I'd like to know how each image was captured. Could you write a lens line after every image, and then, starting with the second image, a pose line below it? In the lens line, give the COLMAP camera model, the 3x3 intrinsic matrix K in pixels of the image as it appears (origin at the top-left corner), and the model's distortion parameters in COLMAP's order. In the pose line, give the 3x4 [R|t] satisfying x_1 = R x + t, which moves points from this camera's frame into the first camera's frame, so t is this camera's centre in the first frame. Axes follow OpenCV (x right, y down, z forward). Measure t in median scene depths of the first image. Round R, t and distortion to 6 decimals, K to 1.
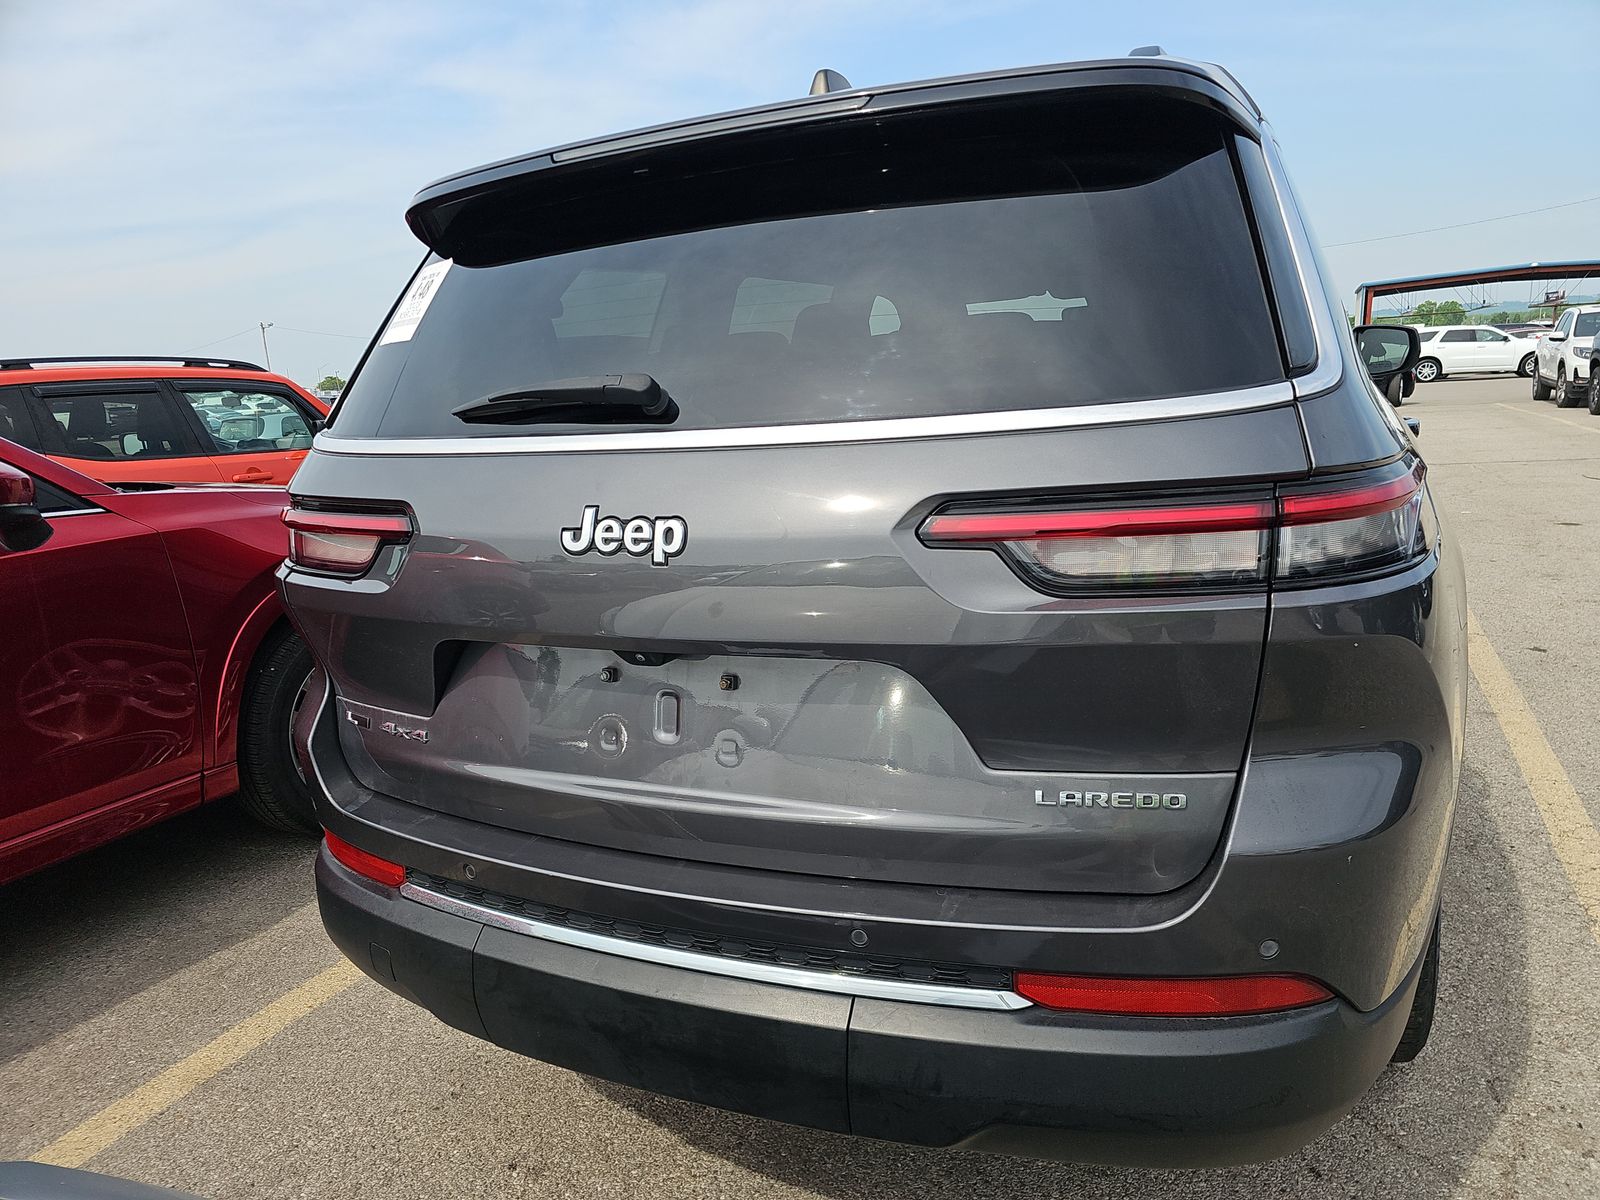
lens RADIAL K [[1061.1, 0, 799.5], [0, 1061.1, 582.9], [0, 0, 1]] dist [0.079633, -0.090477]
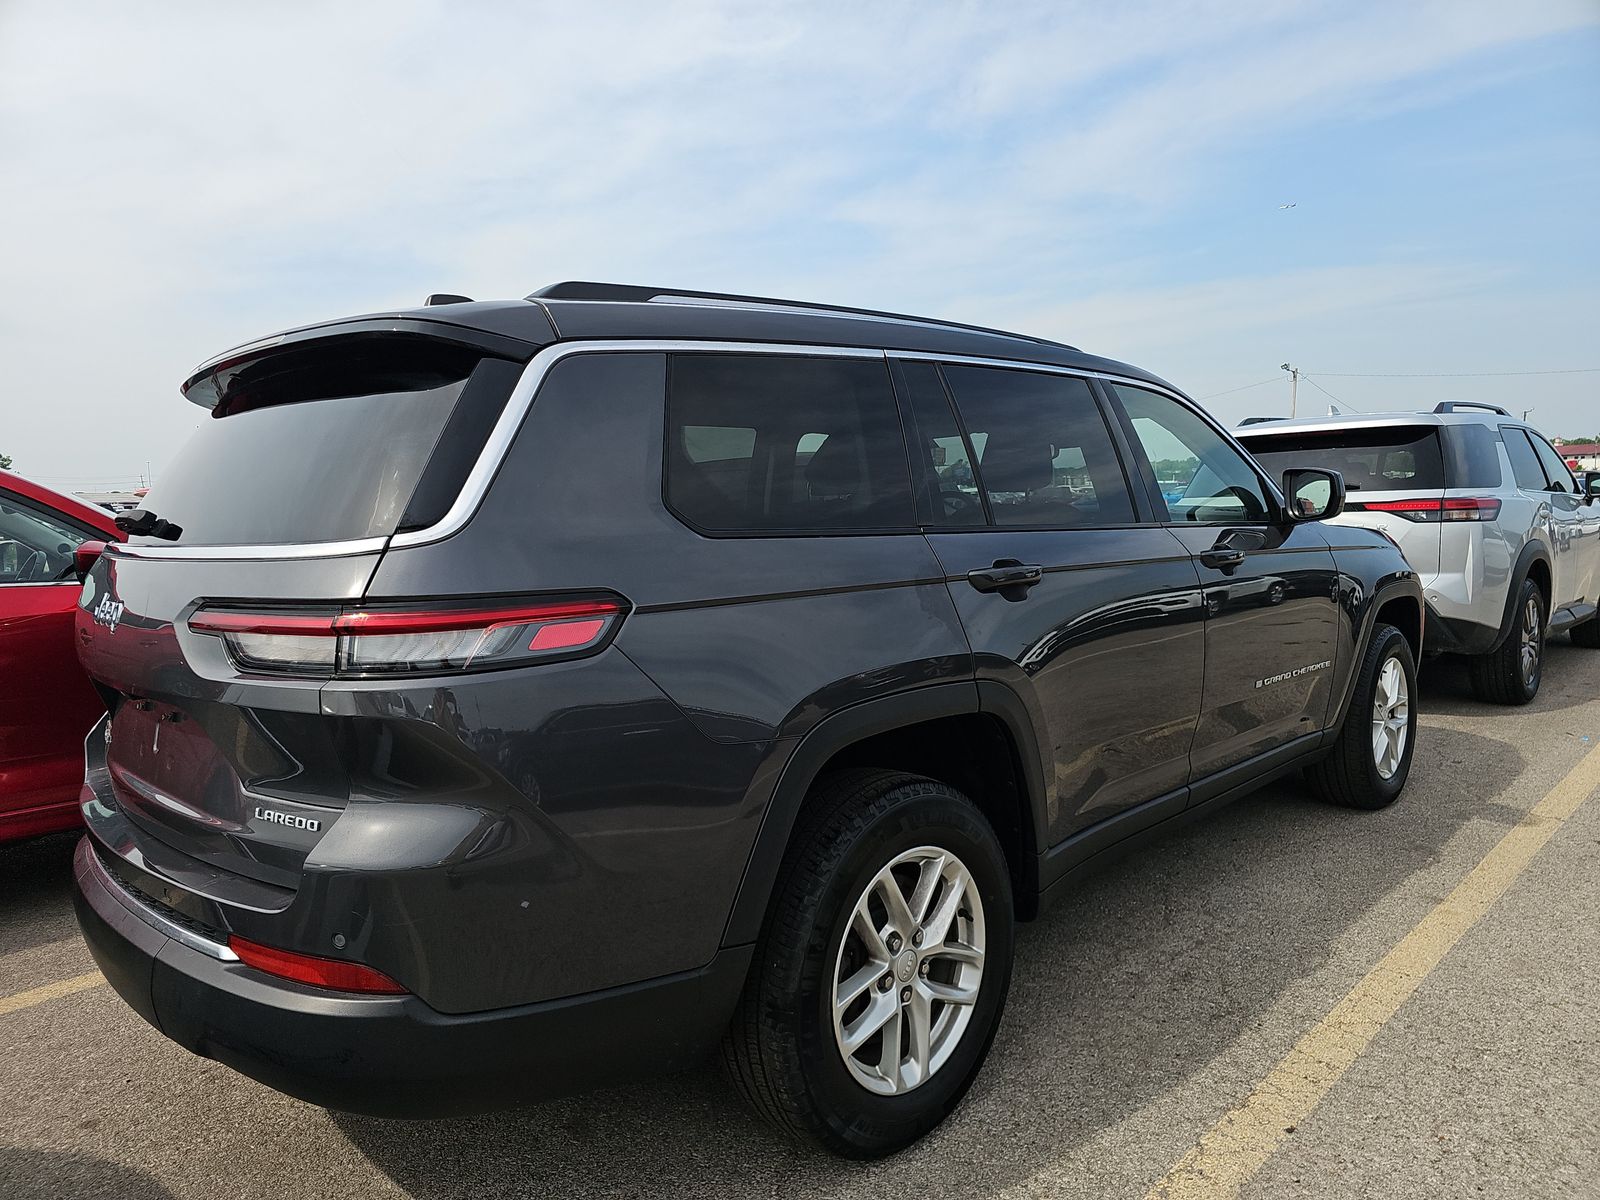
lens RADIAL K [[1082.6, 0, 800.0], [0, 1082.6, 600.0], [0, 0, 1]] dist [0.003514, 0.000862]
pose [[0.931205, 0.061382, -0.359291, 1.391630], [-0.091011, 0.993652, -0.066124, -0.052409], [0.352951, 0.094275, 0.930880, -0.115781]]
